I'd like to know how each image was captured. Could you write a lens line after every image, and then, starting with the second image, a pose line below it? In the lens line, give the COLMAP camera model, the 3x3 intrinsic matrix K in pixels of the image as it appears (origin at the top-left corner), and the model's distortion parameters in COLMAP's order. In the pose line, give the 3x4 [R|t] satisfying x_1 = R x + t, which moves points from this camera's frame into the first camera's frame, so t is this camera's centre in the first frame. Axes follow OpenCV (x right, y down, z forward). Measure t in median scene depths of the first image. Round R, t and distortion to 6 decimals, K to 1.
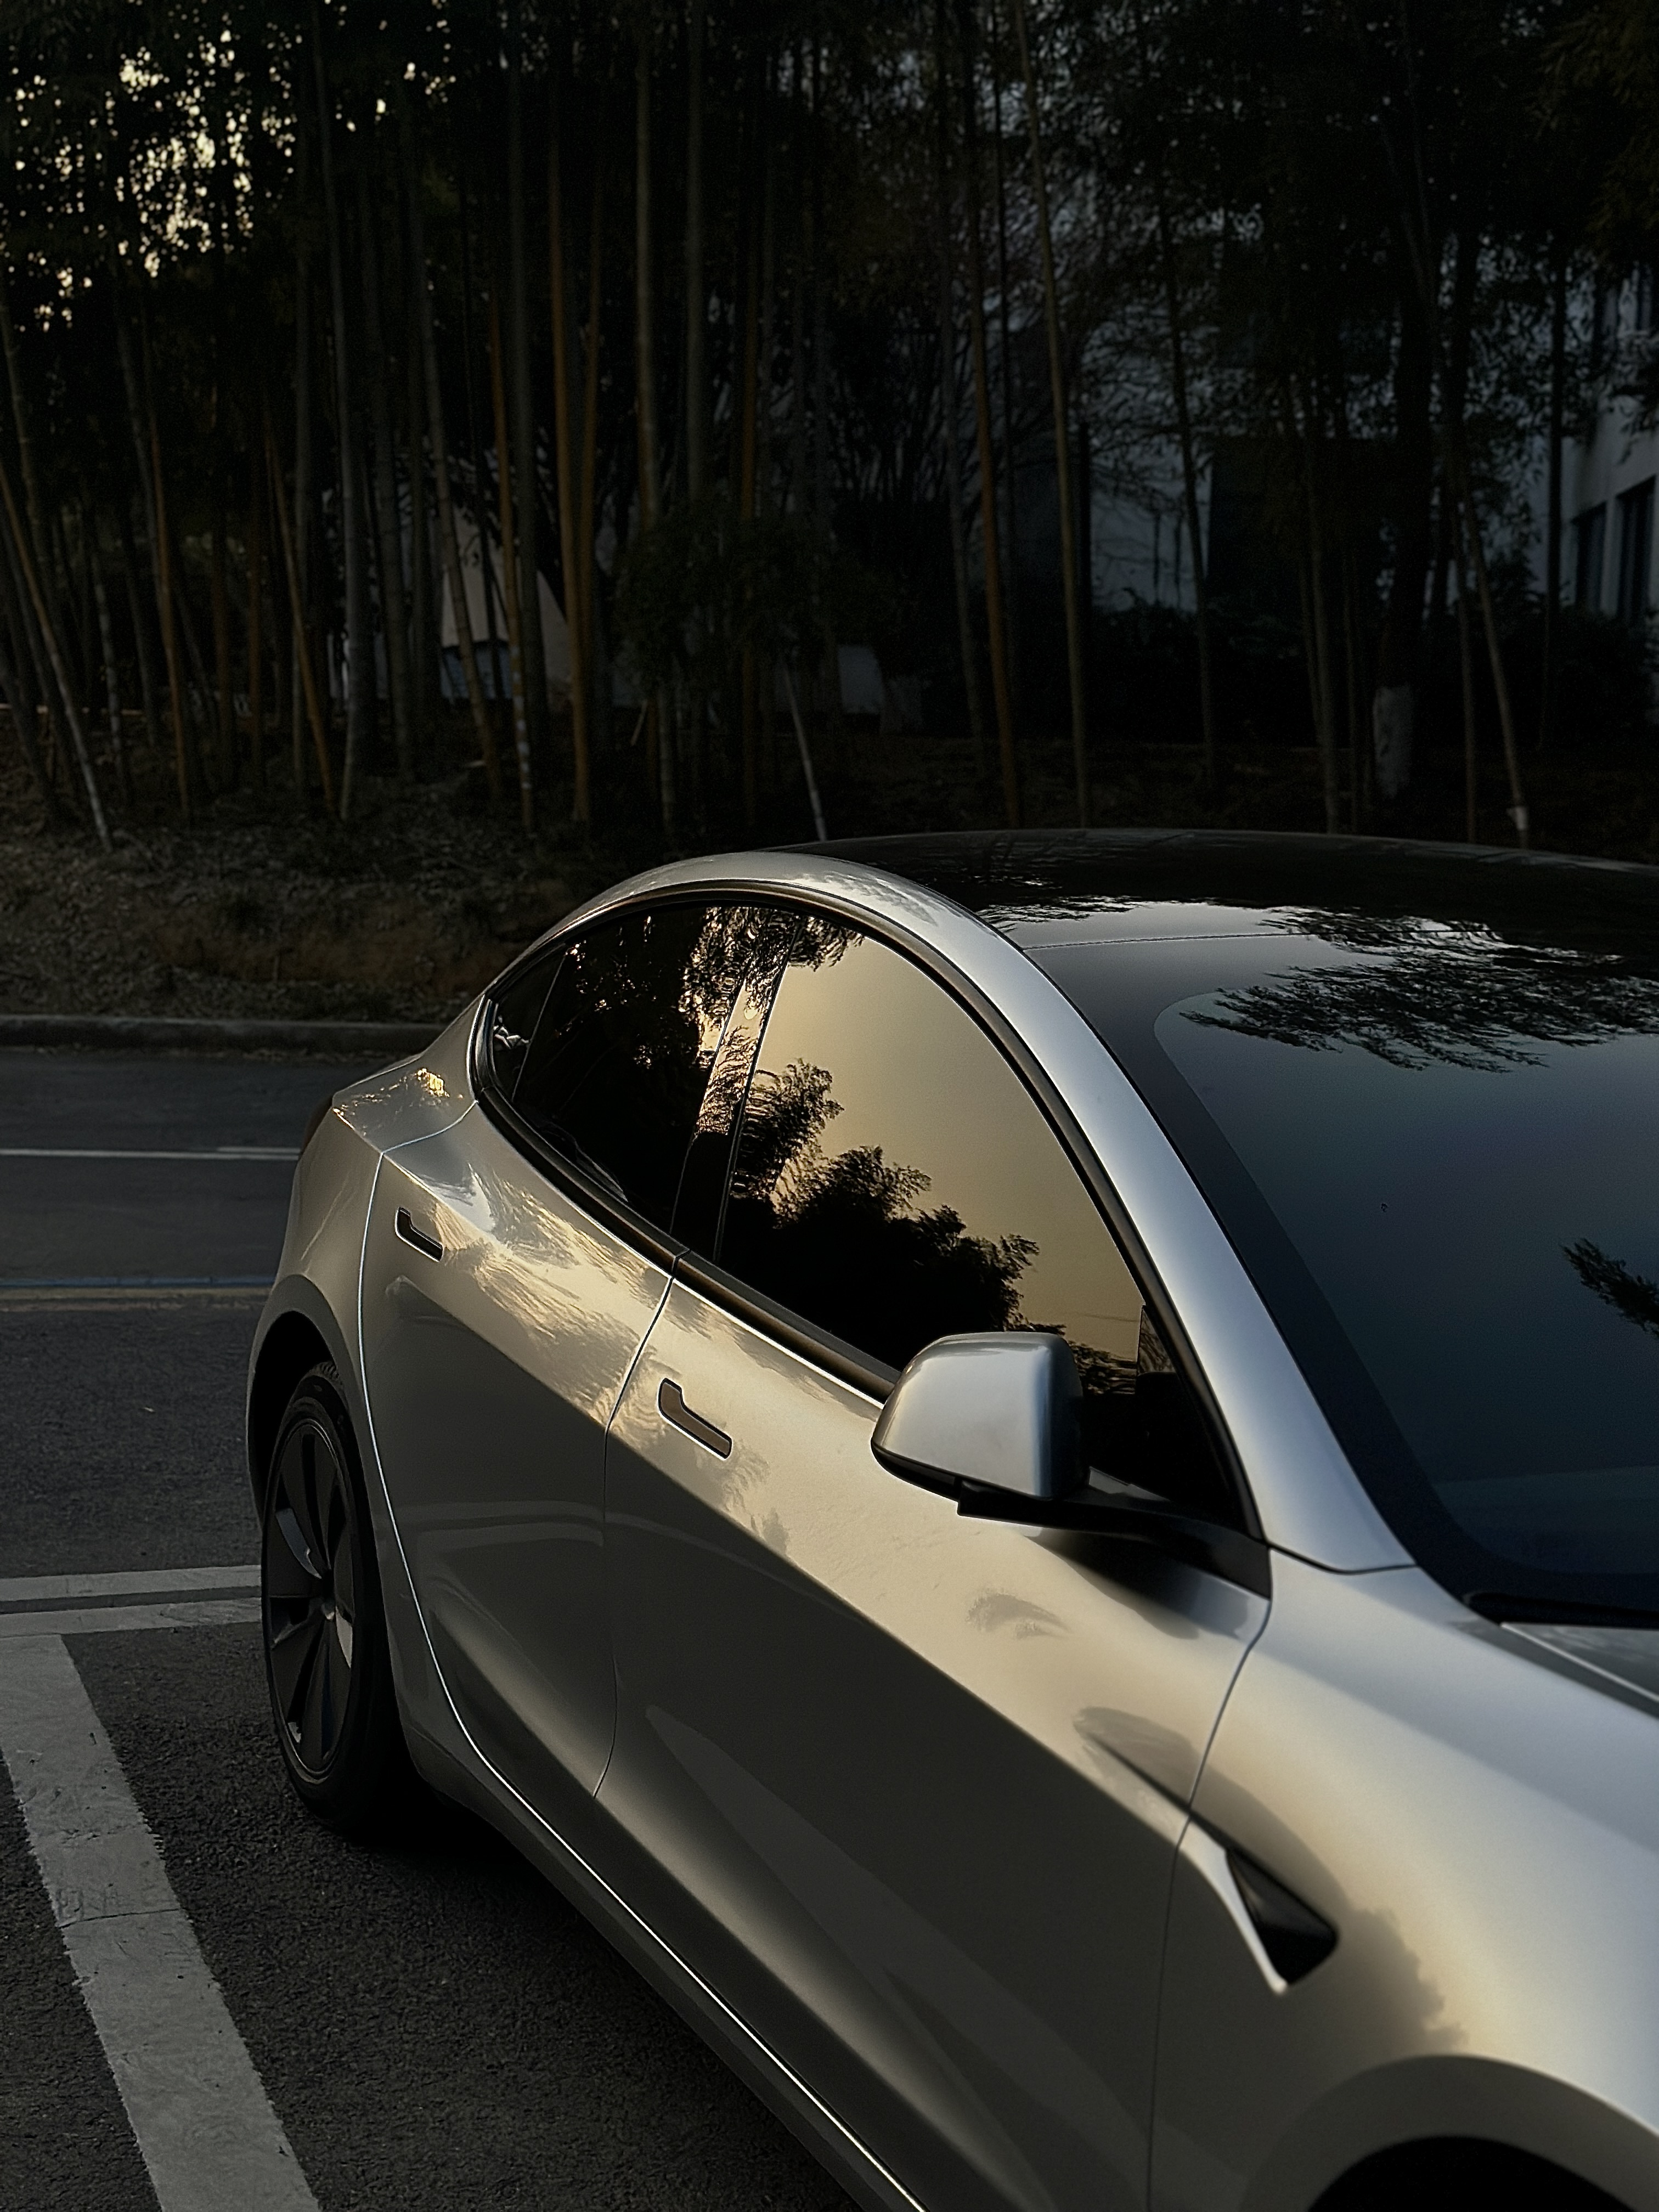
lens RADIAL K [[3009.8, 0, 829.5], [0, 3009.8, 1106.0], [0, 0, 1]] dist [0.222038, -0.546065]
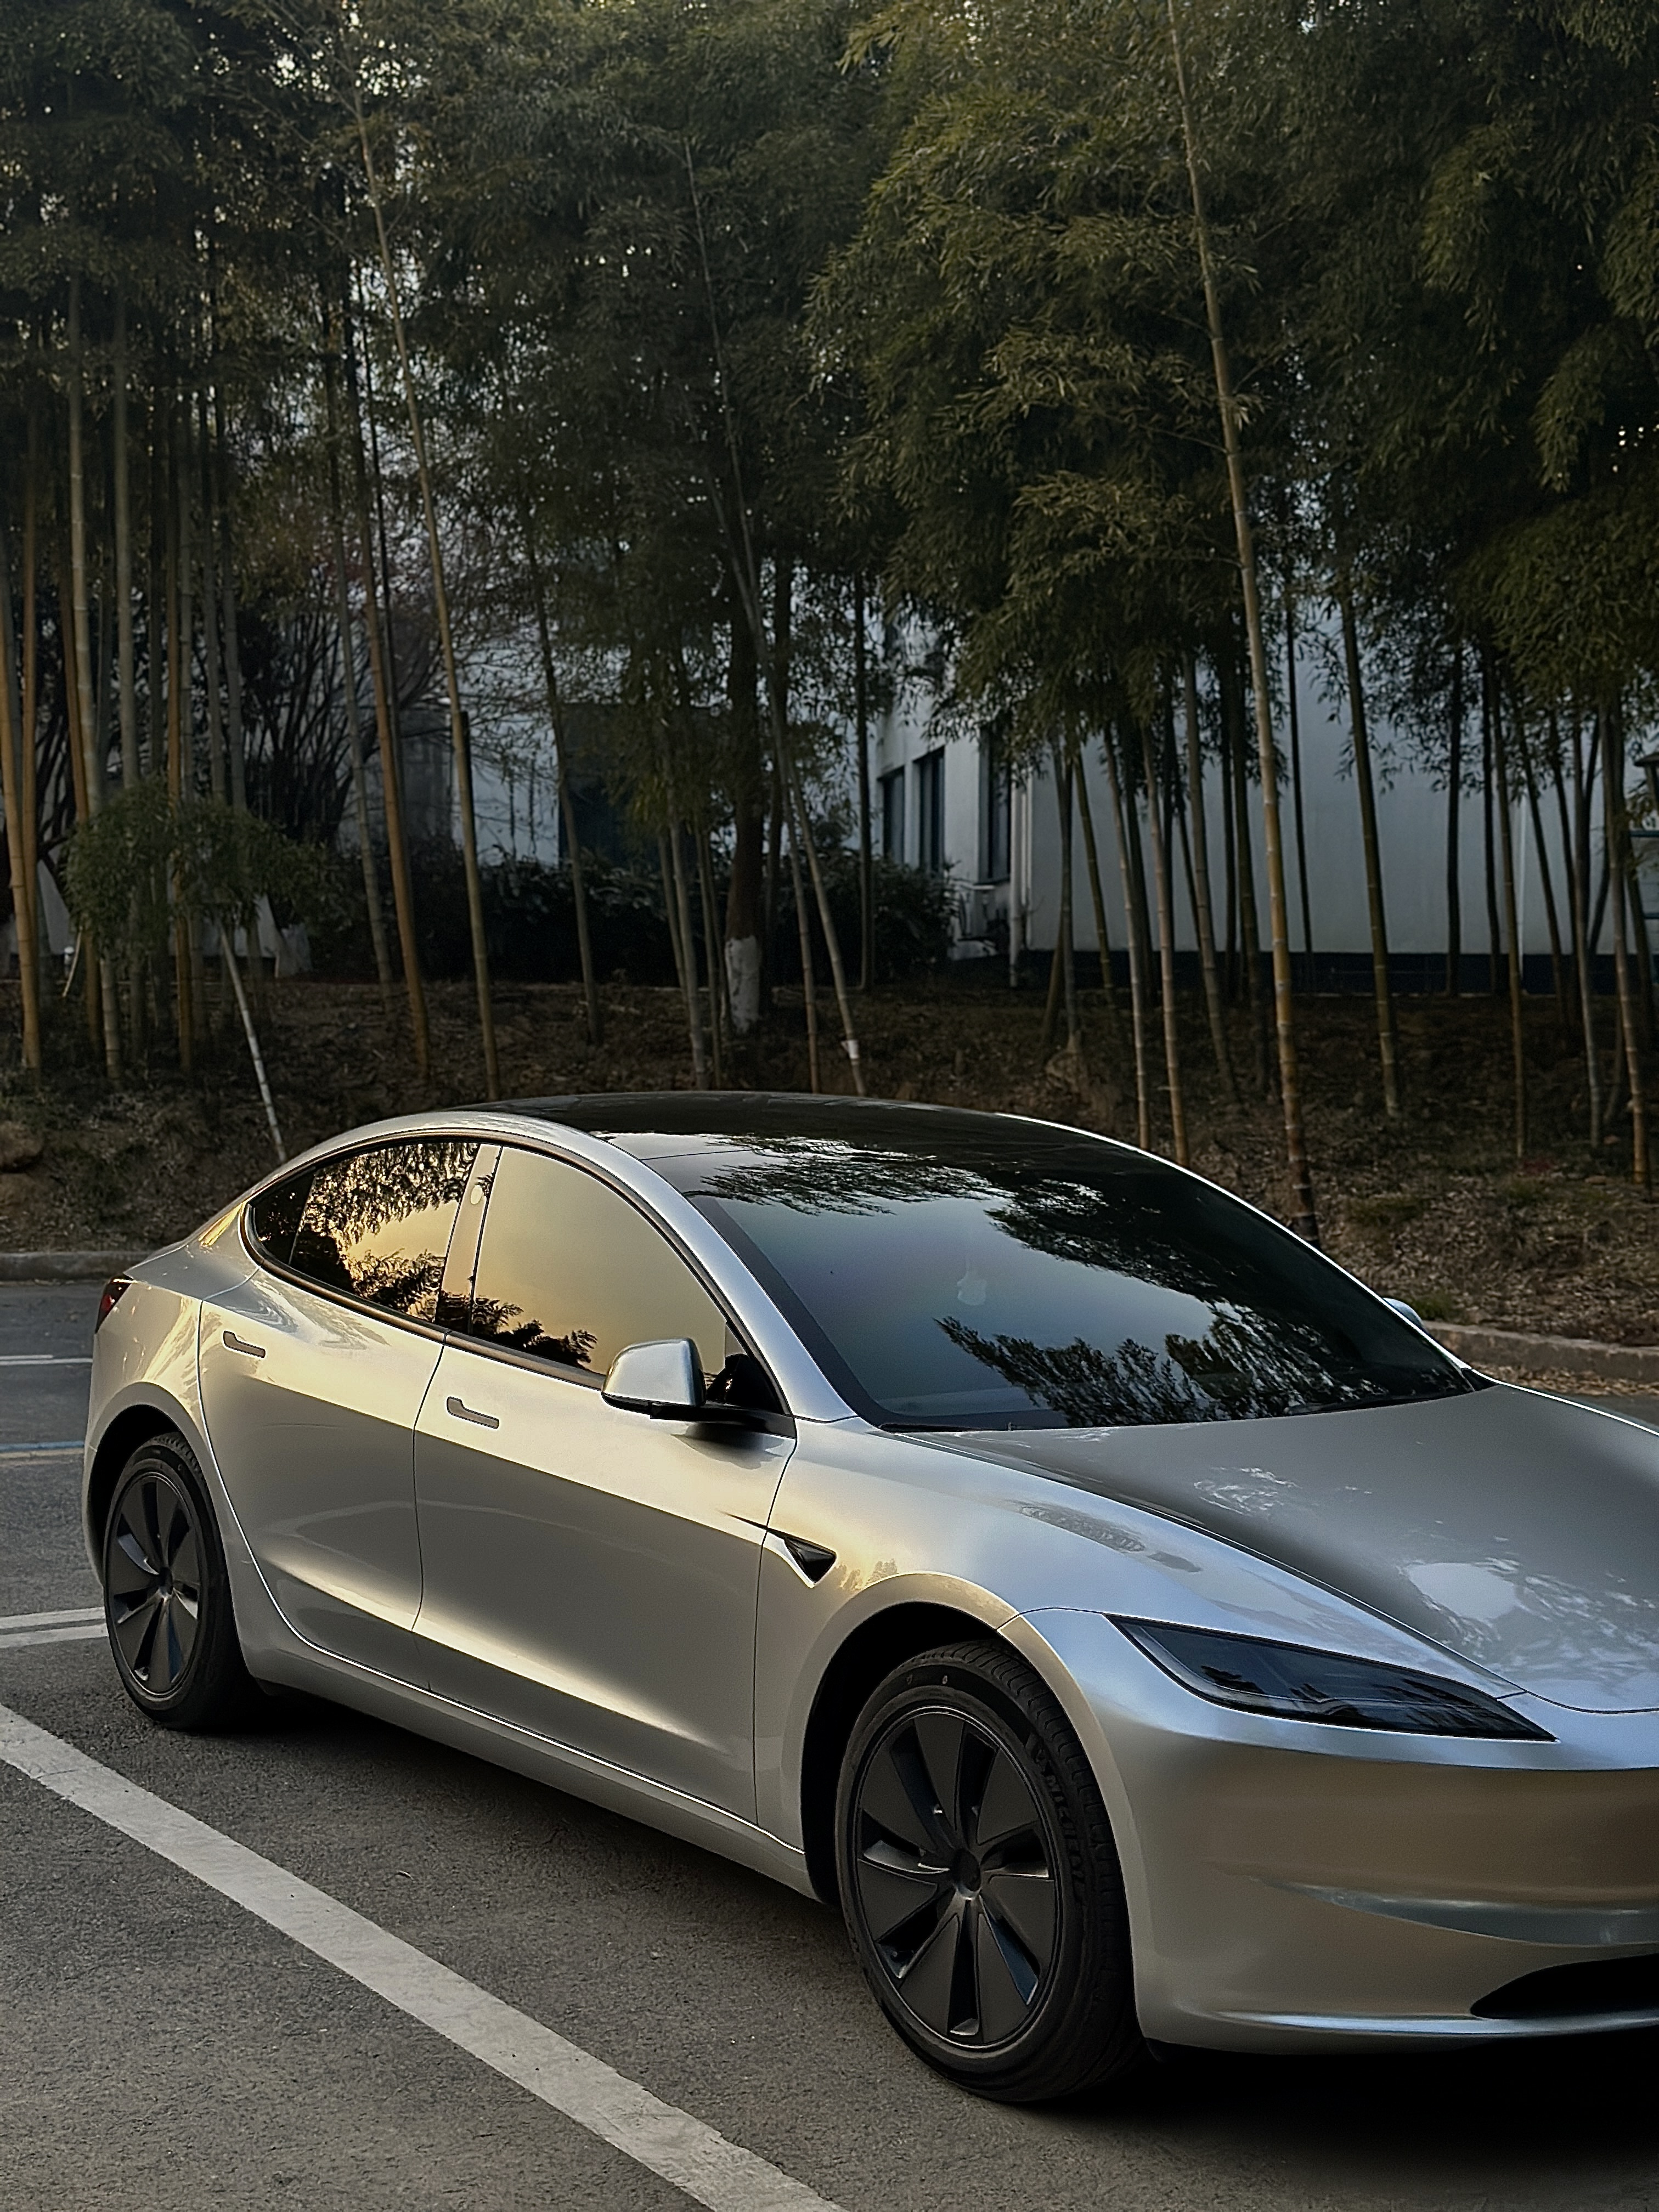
lens RADIAL K [[3009.8, 0, 829.5], [0, 3009.8, 1106.0], [0, 0, 1]] dist [0.222038, -0.546065]
pose [[0.975992, -0.028235, 0.215969, -0.035990], [0.043885, 0.996719, -0.068012, 0.008007], [-0.213340, 0.075857, 0.974029, -0.142666]]
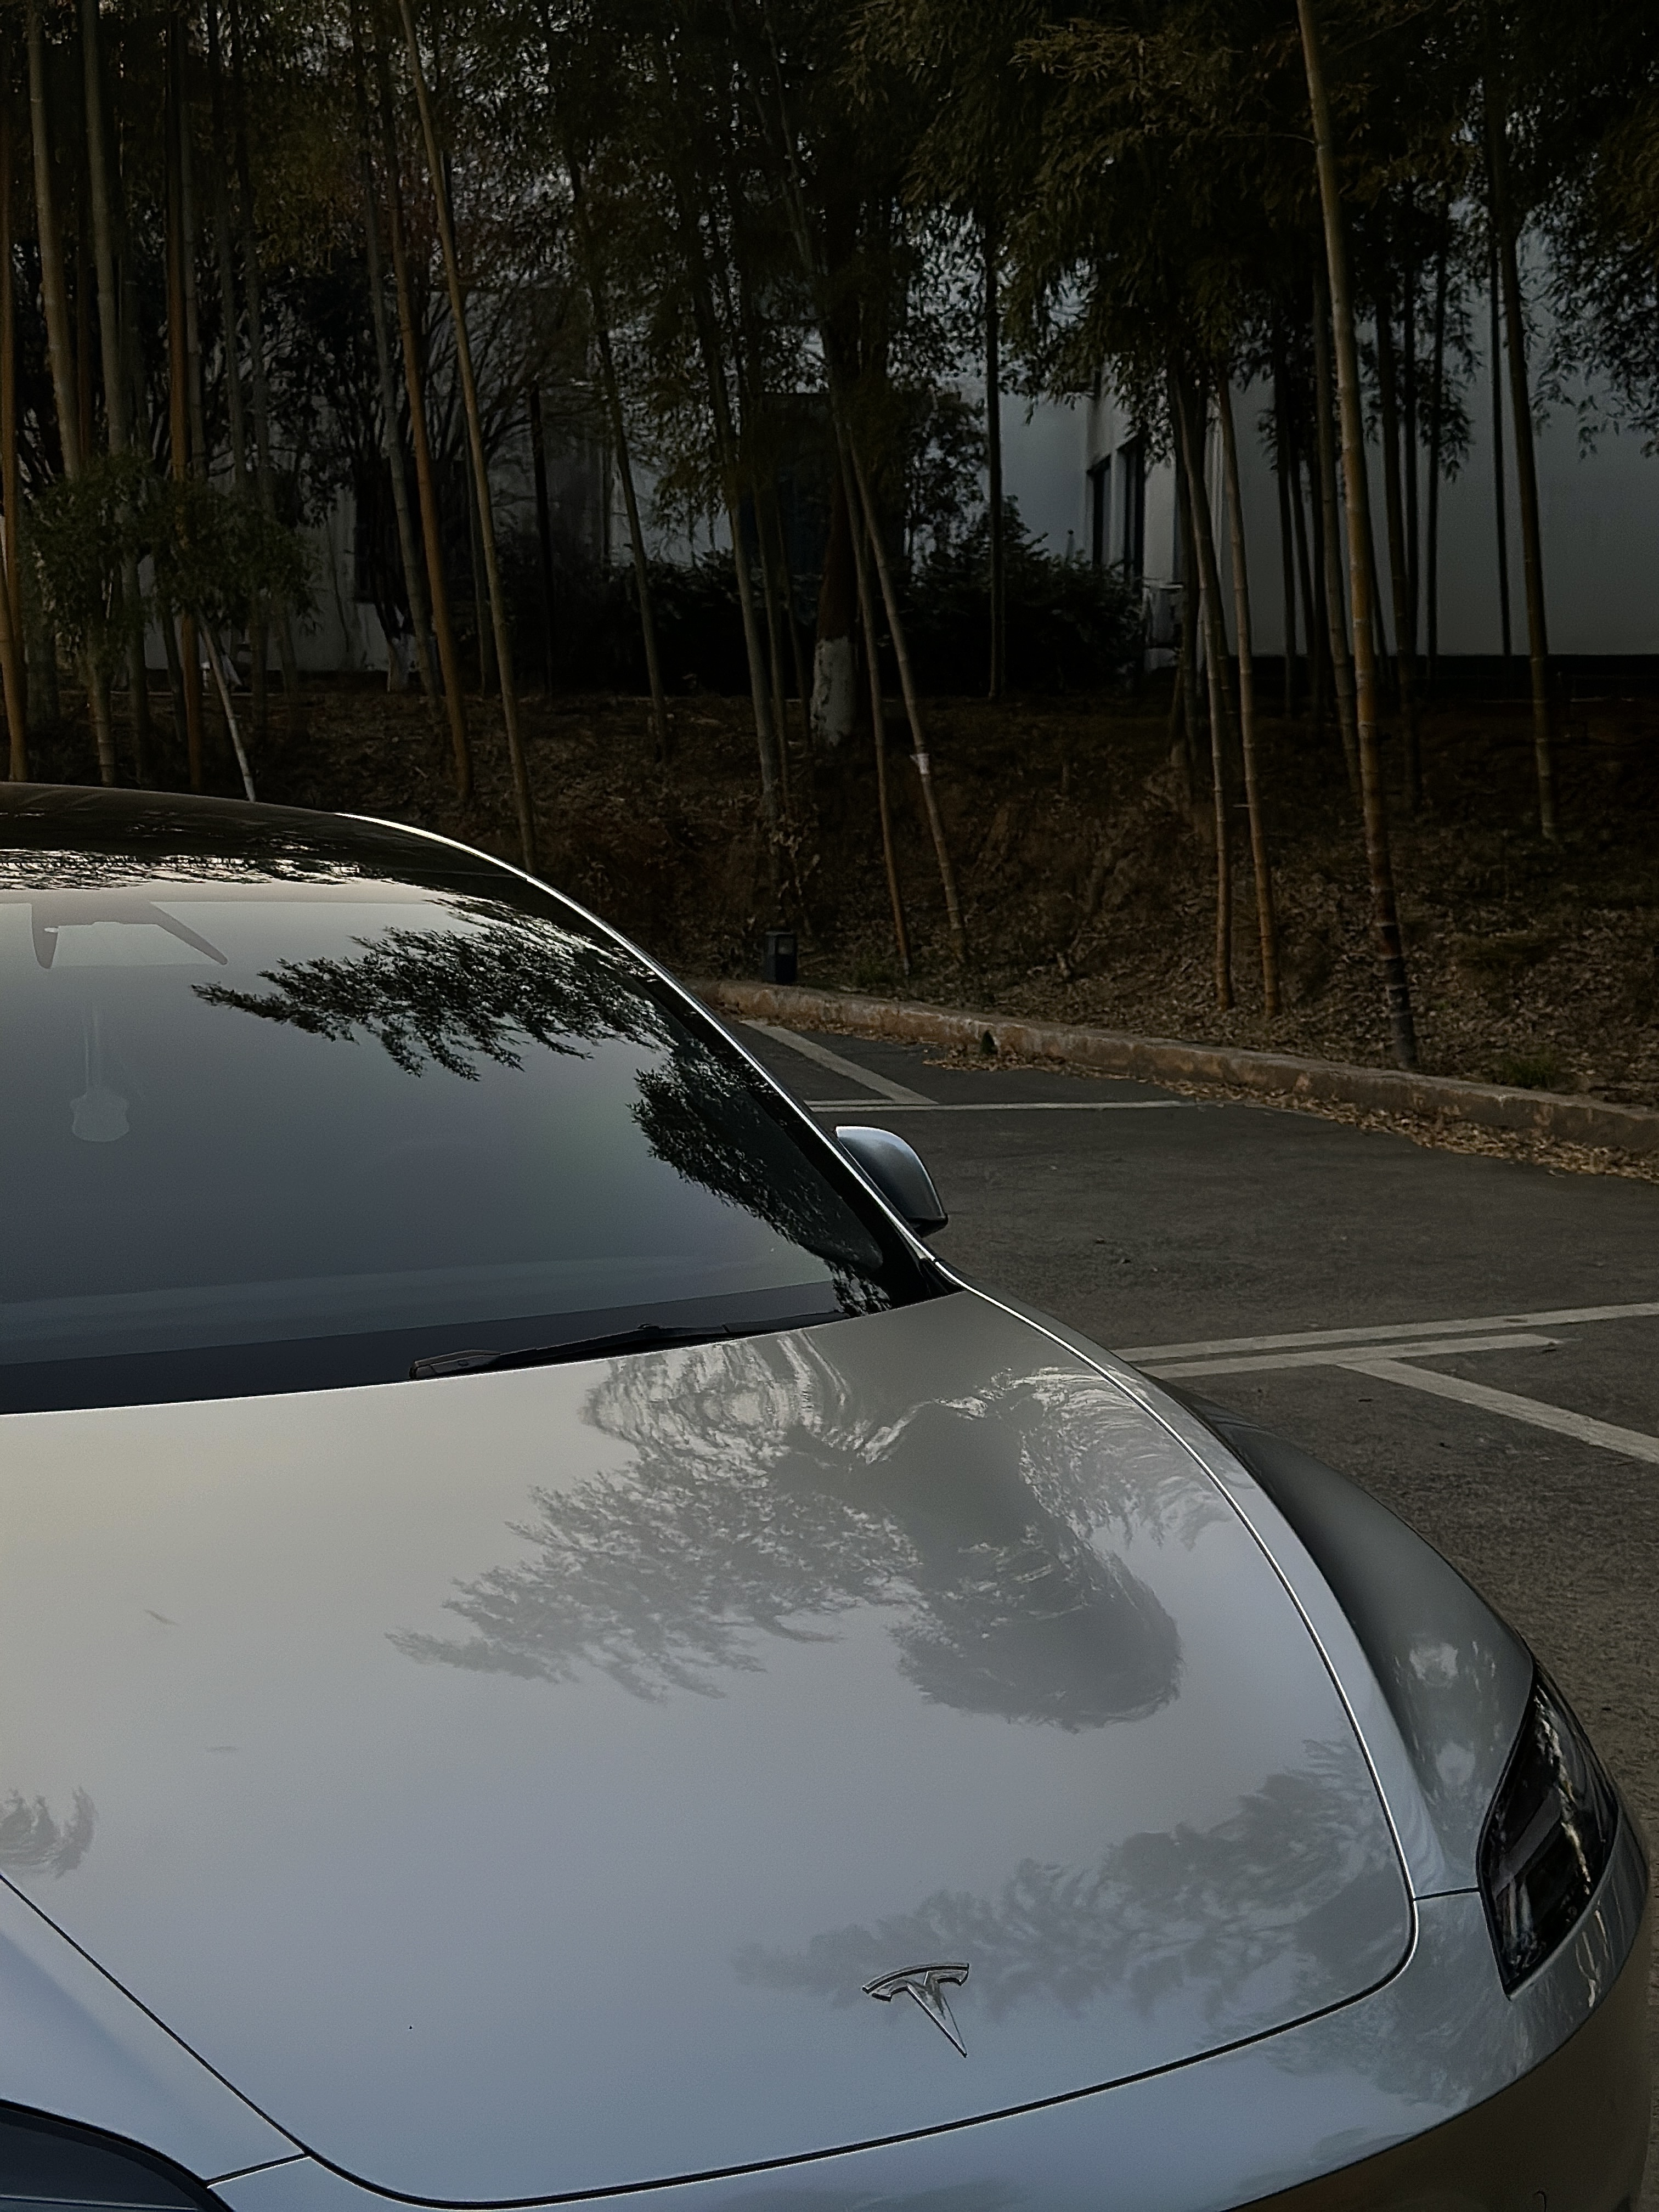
lens RADIAL K [[3009.8, 0, 829.5], [0, 3009.8, 1106.0], [0, 0, 1]] dist [0.222038, -0.546065]
pose [[0.993056, -0.039113, 0.110954, 0.065380], [0.037473, 0.999156, 0.016834, 0.004187], [-0.111519, -0.012559, 0.993683, -0.028876]]
